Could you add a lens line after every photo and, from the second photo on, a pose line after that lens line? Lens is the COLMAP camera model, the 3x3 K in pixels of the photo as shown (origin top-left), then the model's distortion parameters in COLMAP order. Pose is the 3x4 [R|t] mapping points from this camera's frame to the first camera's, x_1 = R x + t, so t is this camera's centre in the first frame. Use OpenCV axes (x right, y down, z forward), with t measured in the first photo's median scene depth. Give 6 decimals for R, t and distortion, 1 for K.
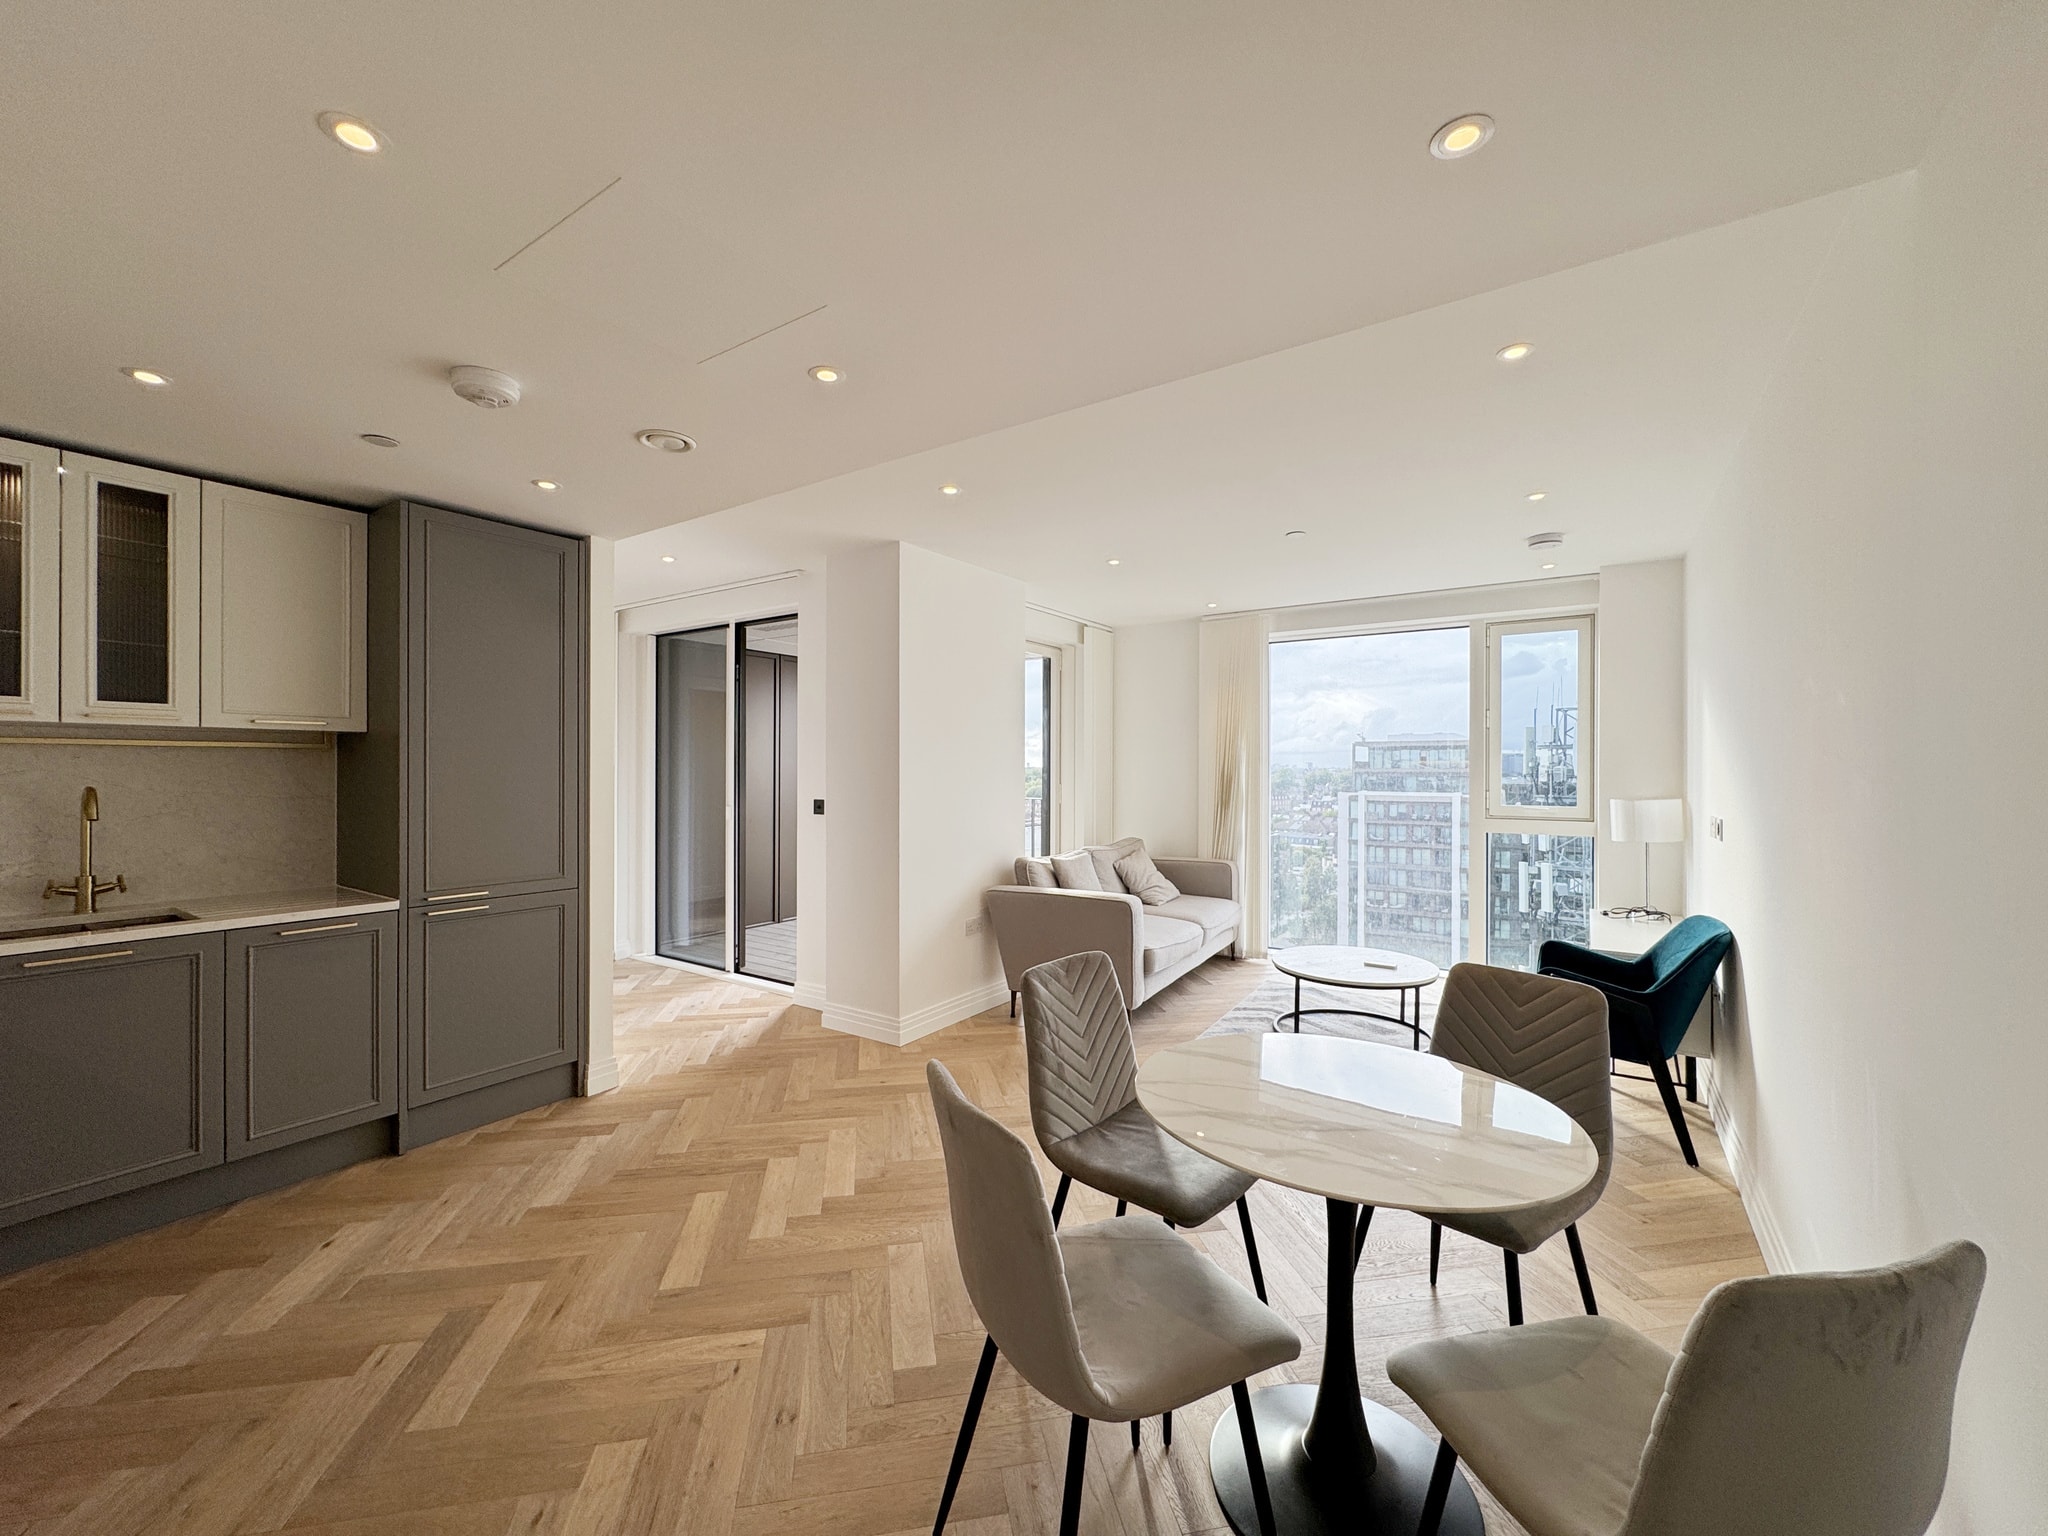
lens RADIAL K [[818.7, 0, 1022.5], [0, 818.7, 766.7], [0, 0, 1]] dist [-0.003857, 0.001060]
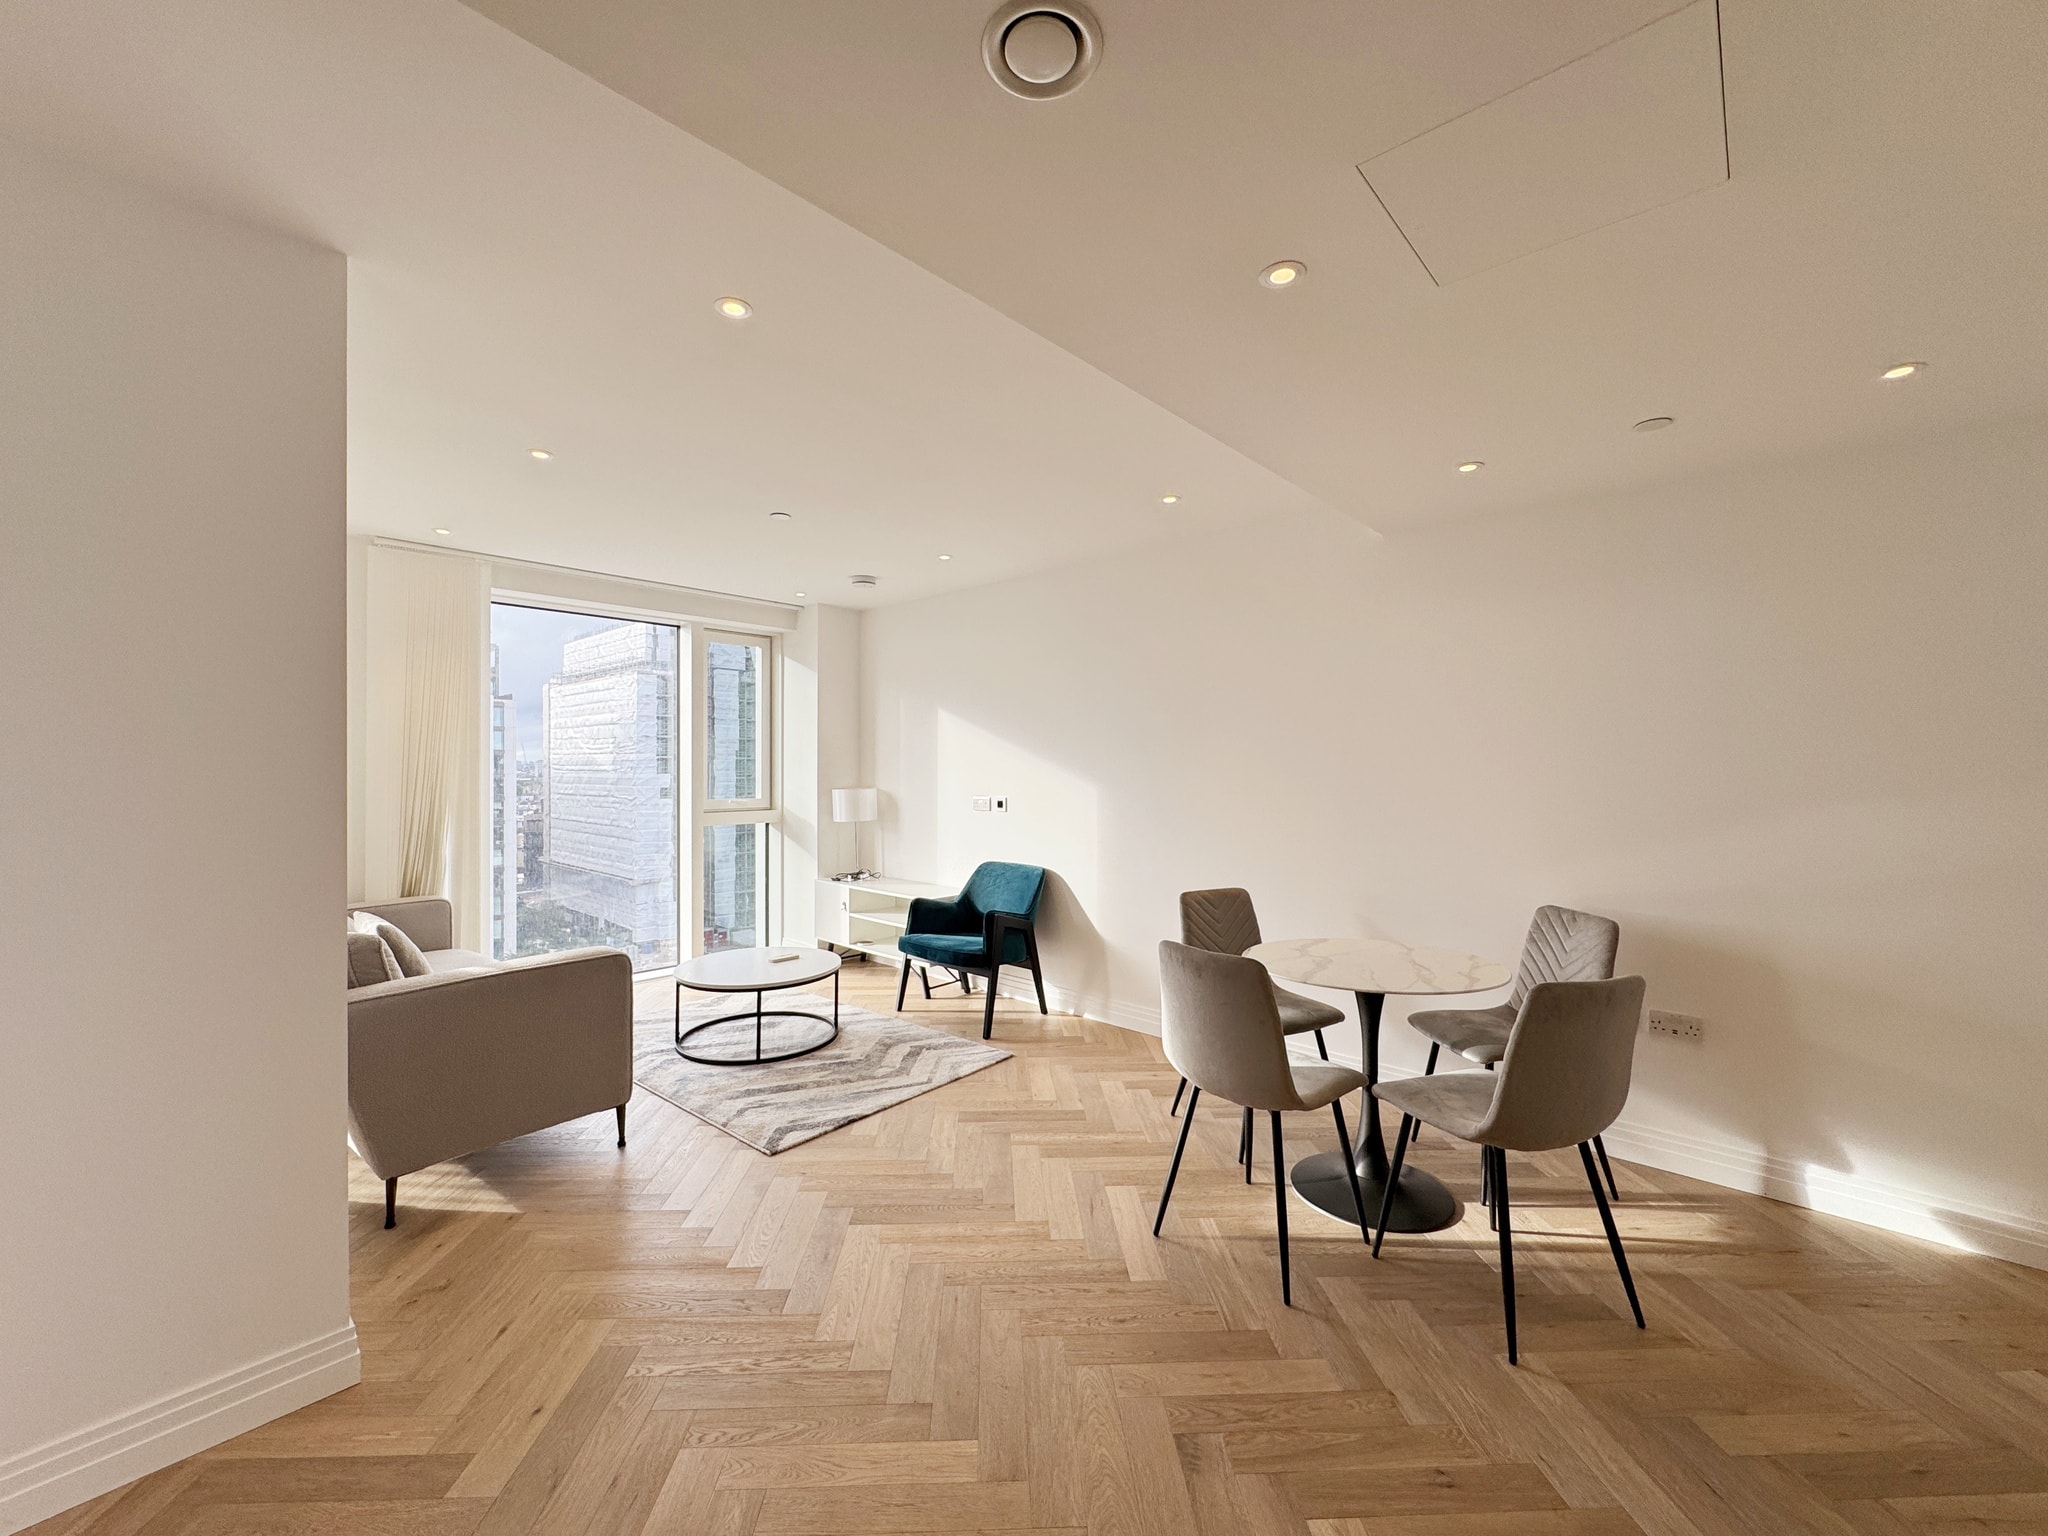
lens RADIAL K [[818.7, 0, 1023.0], [0, 818.7, 767.1], [0, 0, 1]] dist [-0.003857, 0.001060]
pose [[0.145762, -0.002819, 0.989316, -0.456628], [-0.001941, 0.999993, 0.003136, 0.000218], [-0.989318, -0.002378, 0.145756, 0.484015]]
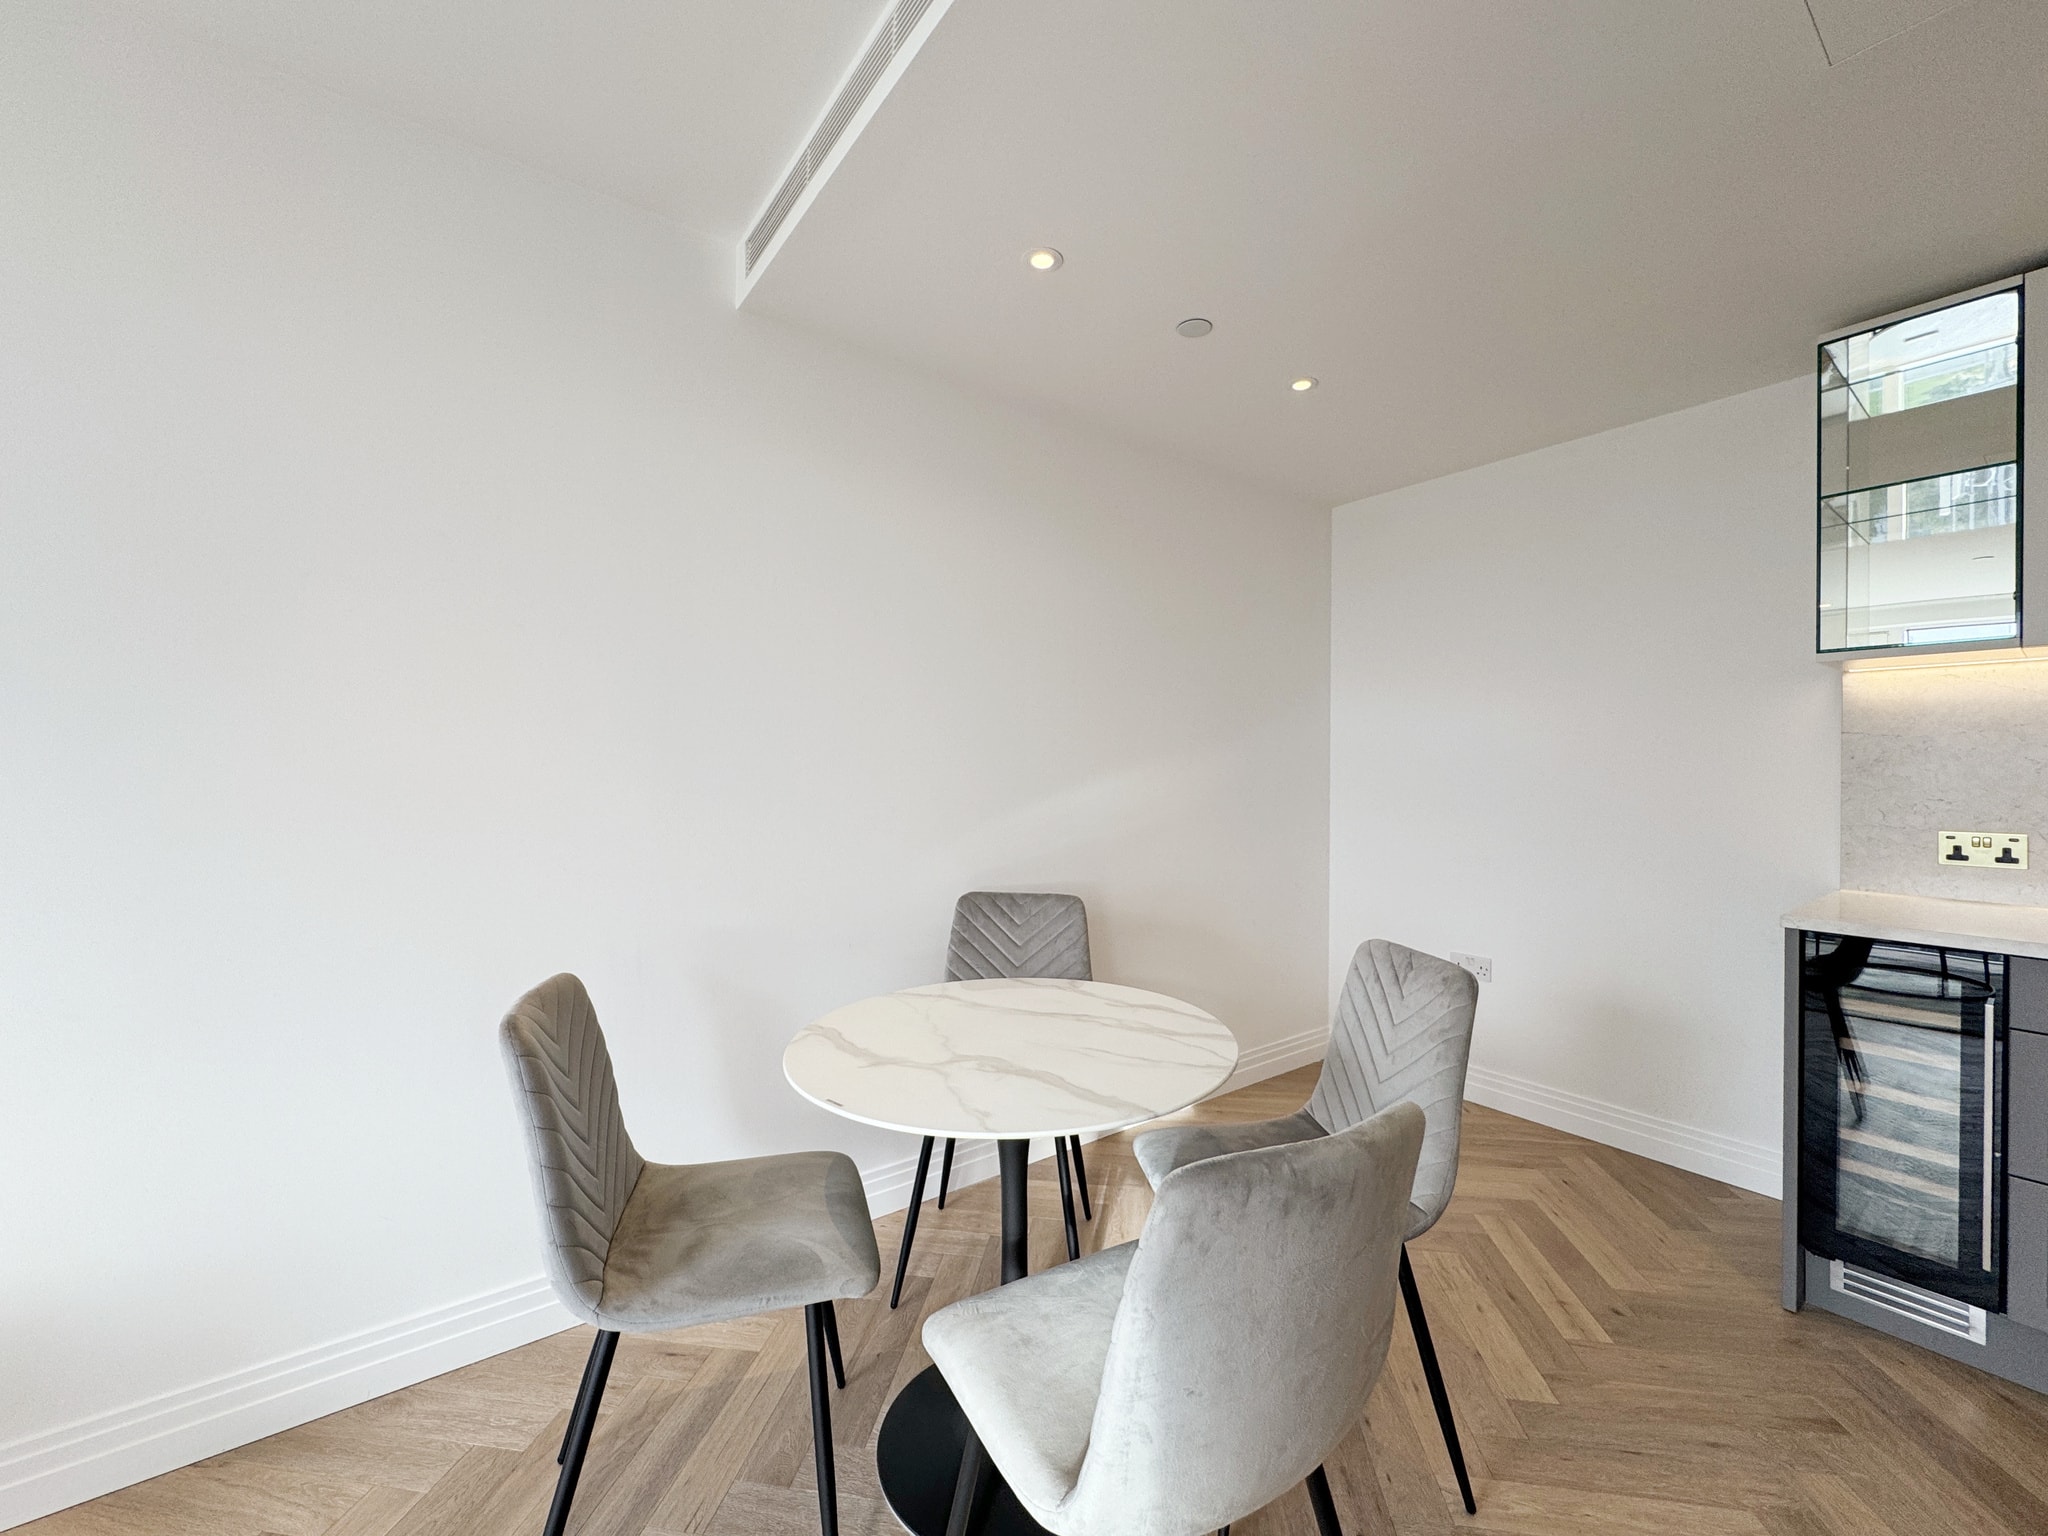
lens RADIAL K [[818.7, 0, 1016.7], [0, 818.7, 775.2], [0, 0, 1]] dist [-0.003857, 0.001060]
pose [[-0.949654, -0.013210, 0.313024, 0.033594], [-0.012518, 0.999913, 0.004219, 0.035436], [-0.313052, 0.000088, -0.949736, 0.623011]]
